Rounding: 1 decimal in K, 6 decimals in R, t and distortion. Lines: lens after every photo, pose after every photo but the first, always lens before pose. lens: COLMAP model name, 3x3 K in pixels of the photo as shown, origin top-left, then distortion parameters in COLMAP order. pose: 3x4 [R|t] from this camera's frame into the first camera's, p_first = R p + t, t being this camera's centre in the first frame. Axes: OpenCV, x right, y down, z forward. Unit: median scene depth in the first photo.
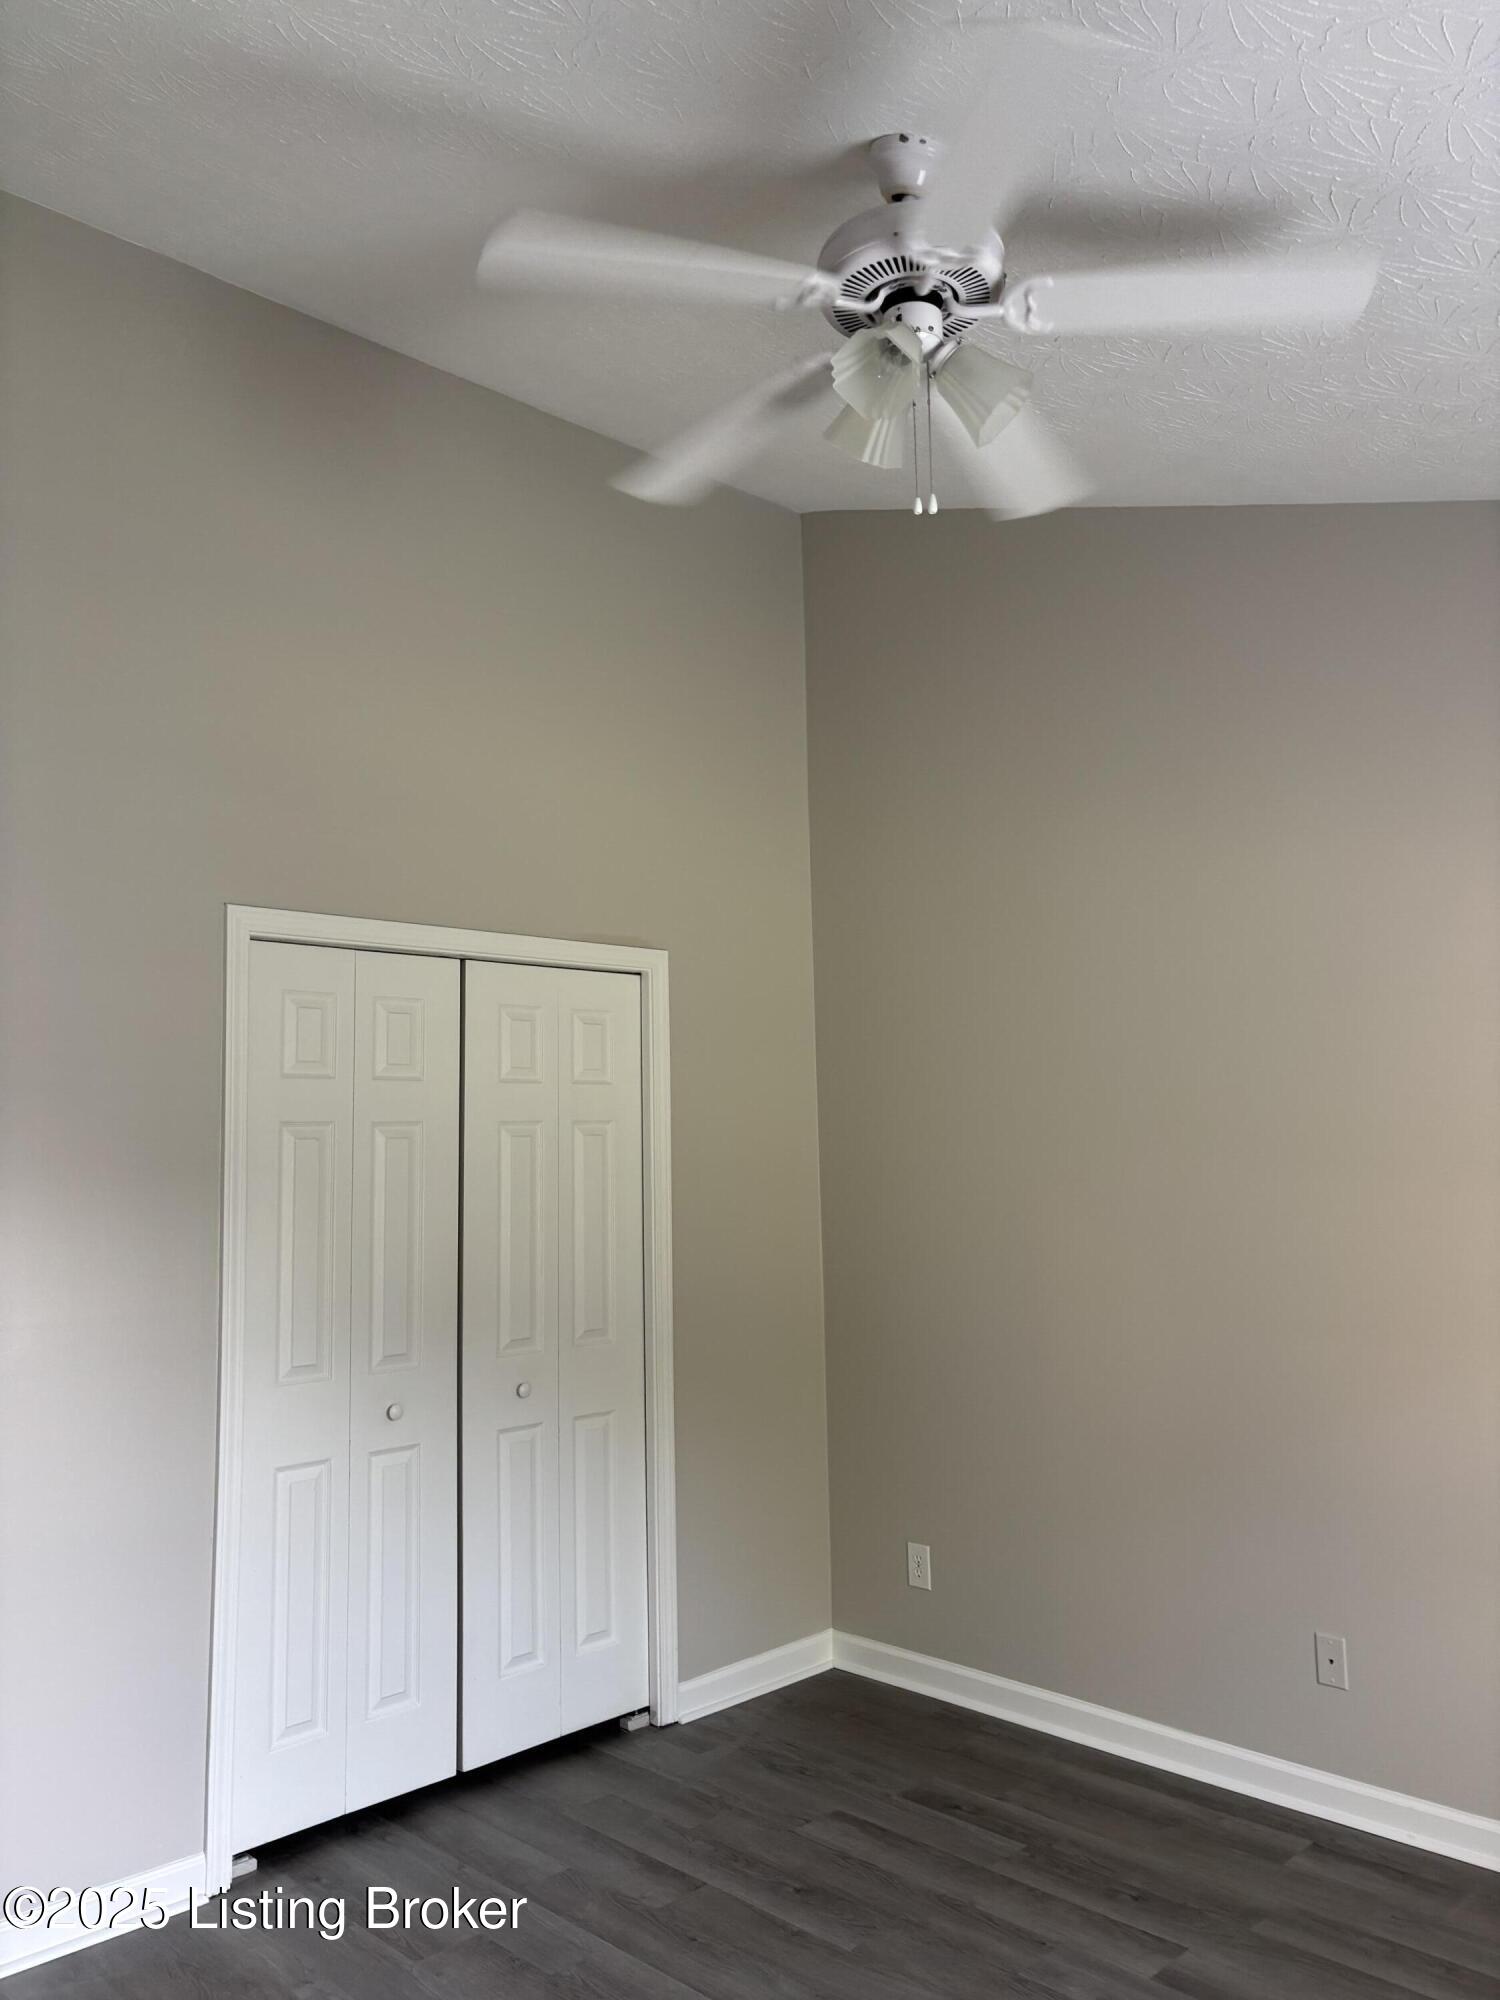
lens RADIAL K [[1492.8, 0, 758.2], [0, 1492.8, 1000.5], [0, 0, 1]] dist [0.002402, -0.000783]
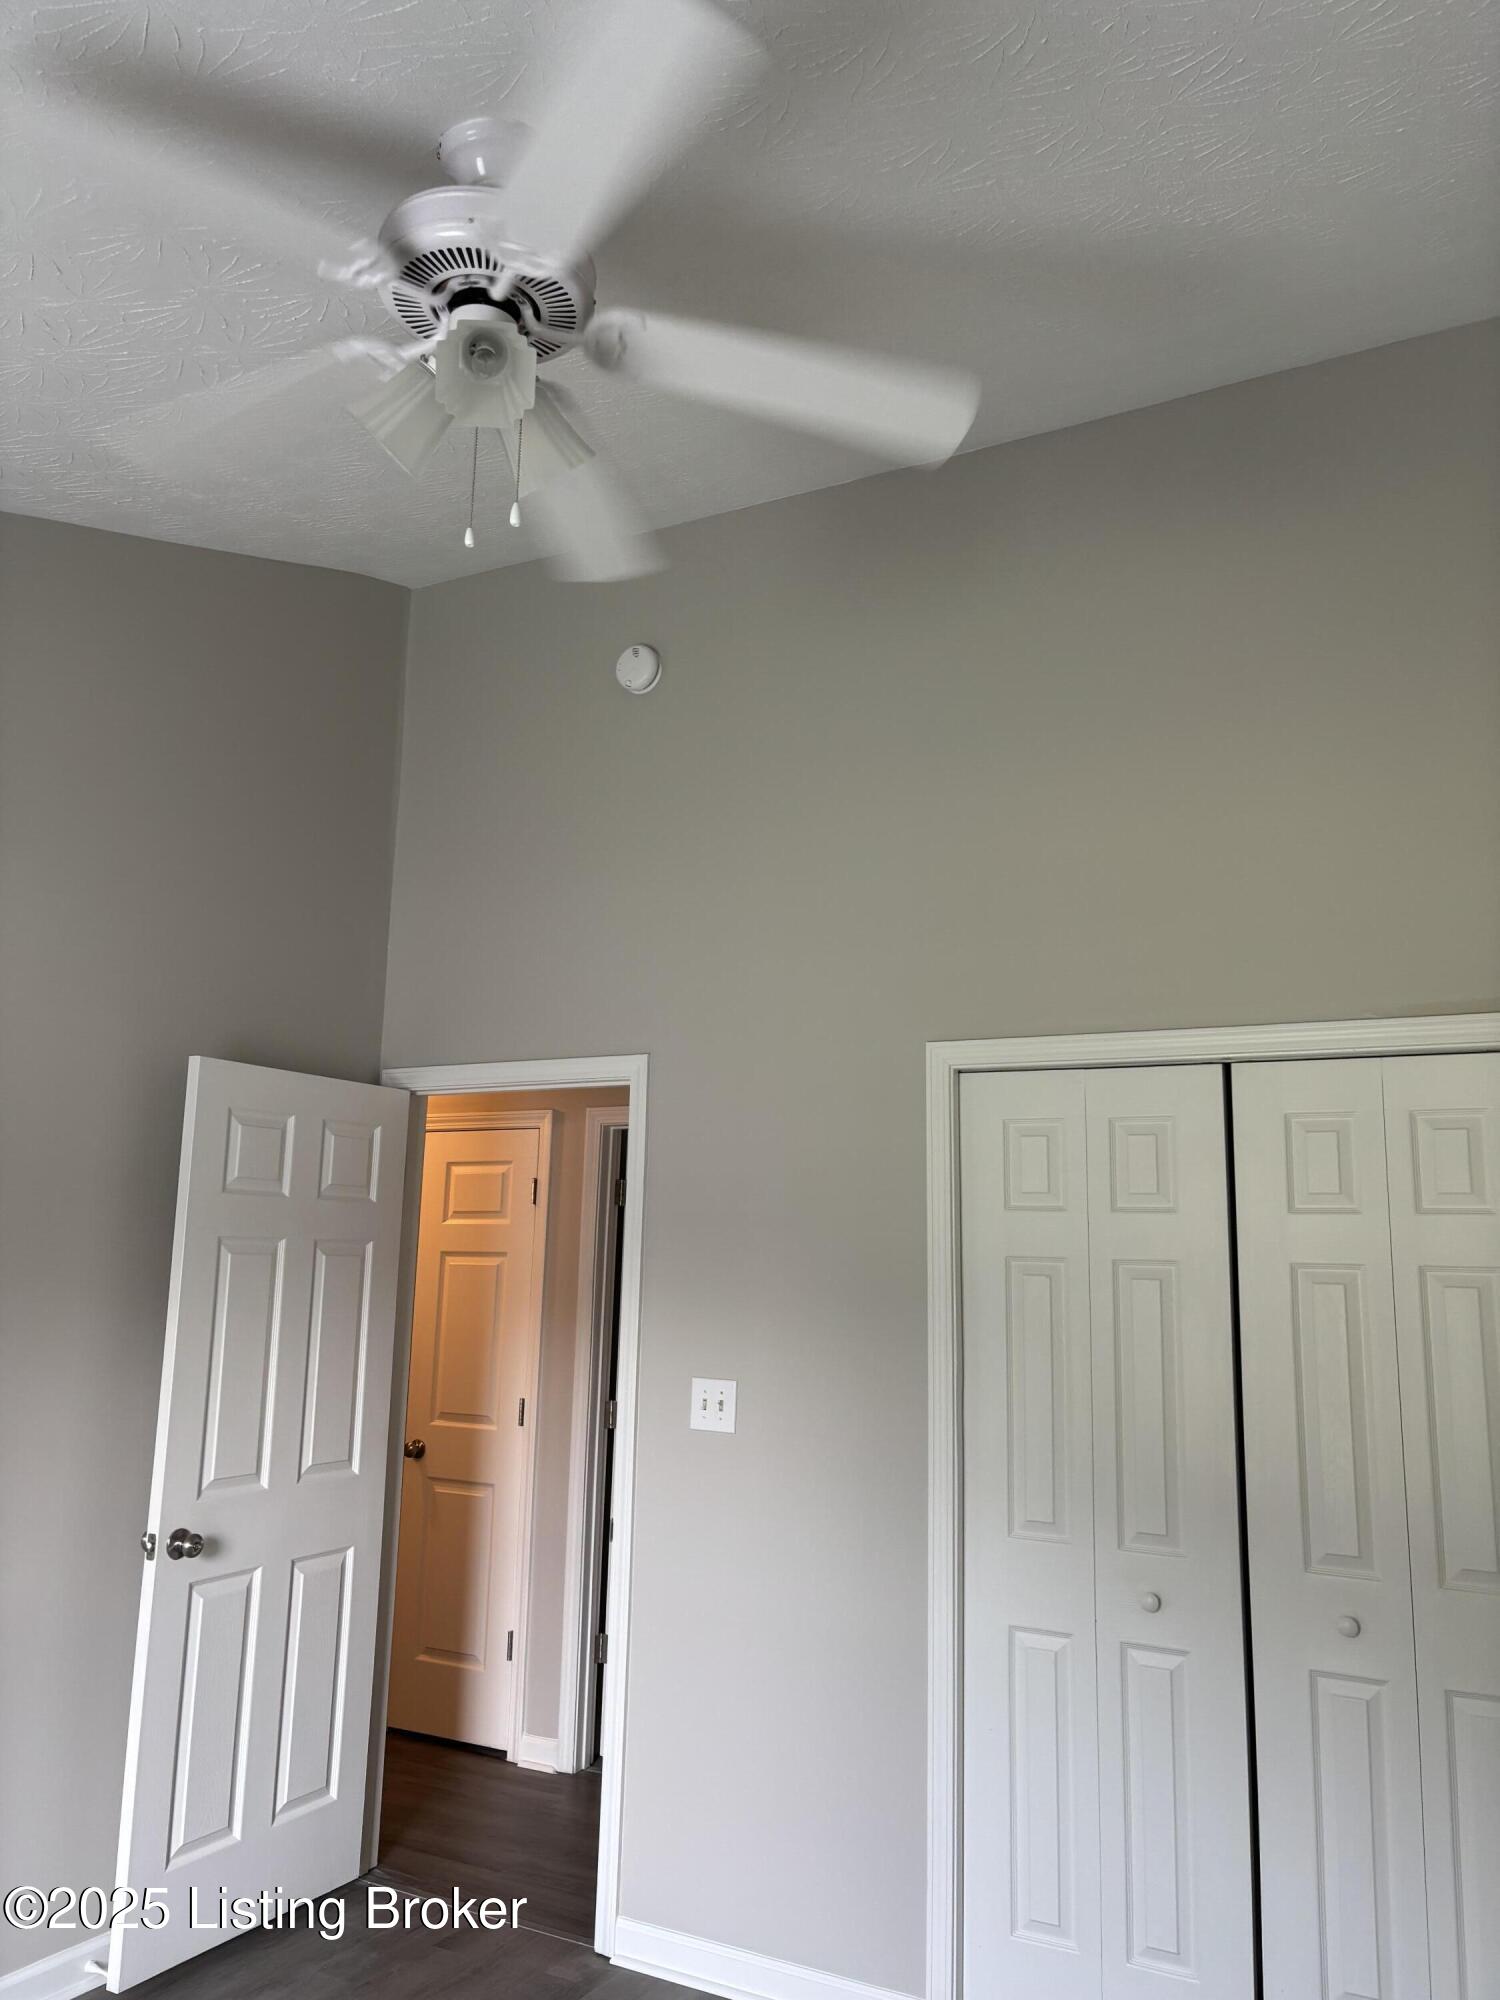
lens RADIAL K [[1492.8, 0, 758.2], [0, 1492.8, 1000.5], [0, 0, 1]] dist [0.002402, -0.000783]
pose [[0.257634, -0.148212, -0.954808, 0.571078], [0.052193, 0.988858, -0.139415, 0.042469], [0.964832, -0.013916, 0.262499, 0.570278]]
